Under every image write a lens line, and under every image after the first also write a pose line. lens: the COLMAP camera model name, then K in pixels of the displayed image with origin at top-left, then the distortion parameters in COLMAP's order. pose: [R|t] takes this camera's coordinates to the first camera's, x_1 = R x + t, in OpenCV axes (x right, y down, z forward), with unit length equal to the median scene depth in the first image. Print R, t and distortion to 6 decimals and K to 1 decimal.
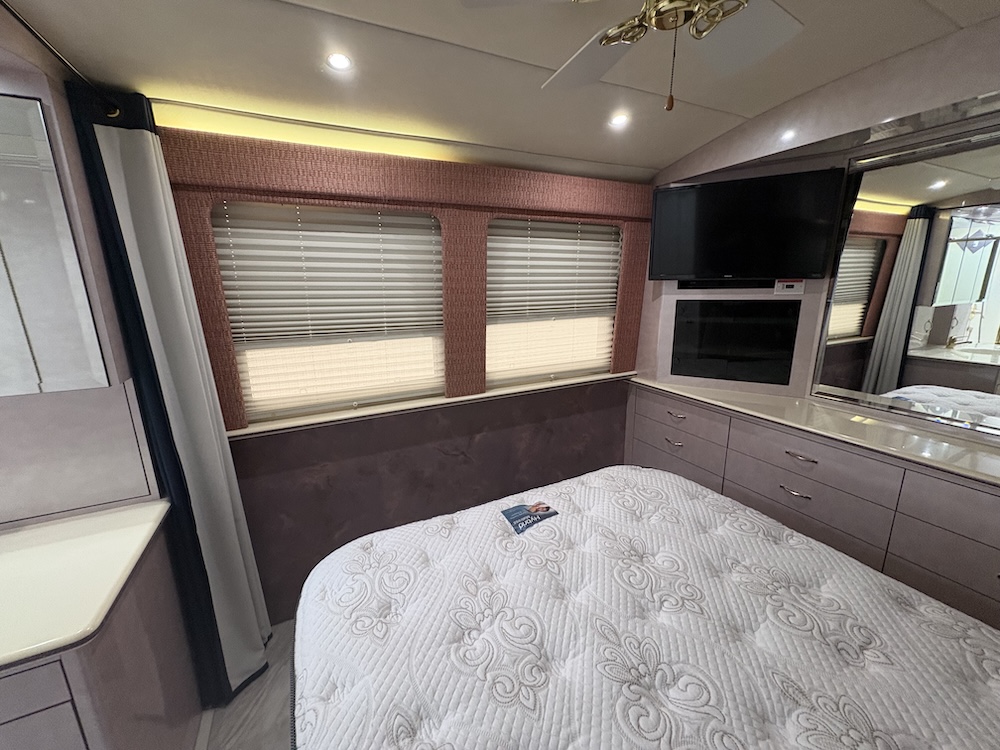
lens RADIAL K [[395.1, 0, 497.0], [0, 395.1, 373.2], [0, 0, 1]] dist [0.000259, 0.000402]
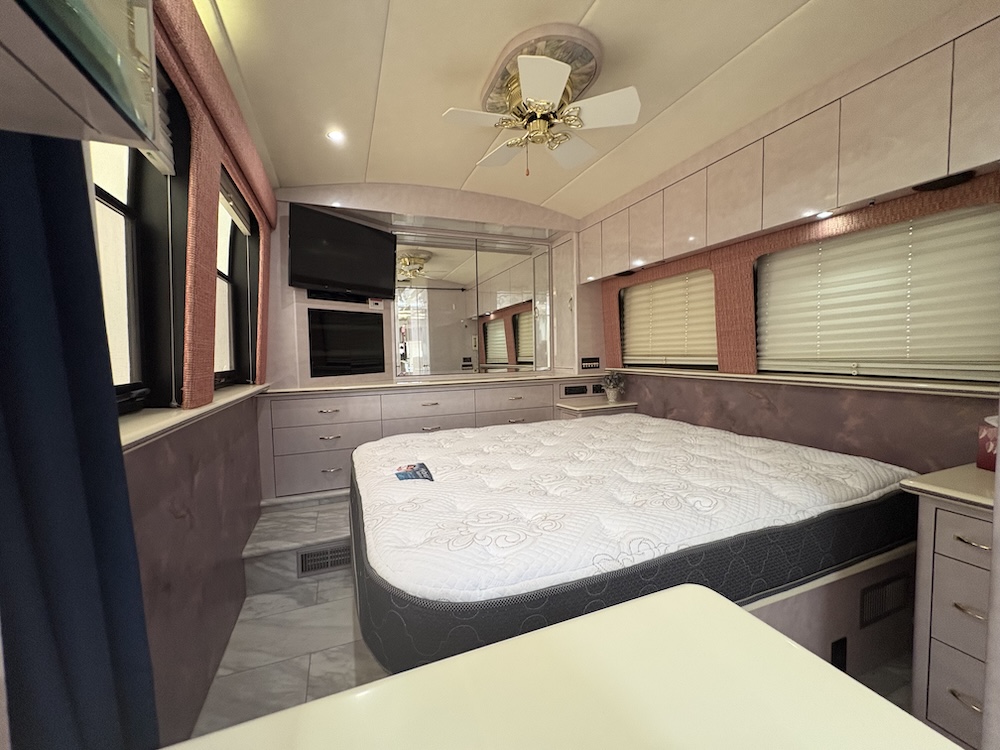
lens RADIAL K [[395.1, 0, 497.0], [0, 395.1, 373.2], [0, 0, 1]] dist [0.000259, 0.000402]
pose [[0.080030, -0.037443, 0.996089, -0.623761], [0.241147, 0.970338, 0.017100, 0.102543], [-0.967183, 0.238836, 0.086685, 0.446090]]
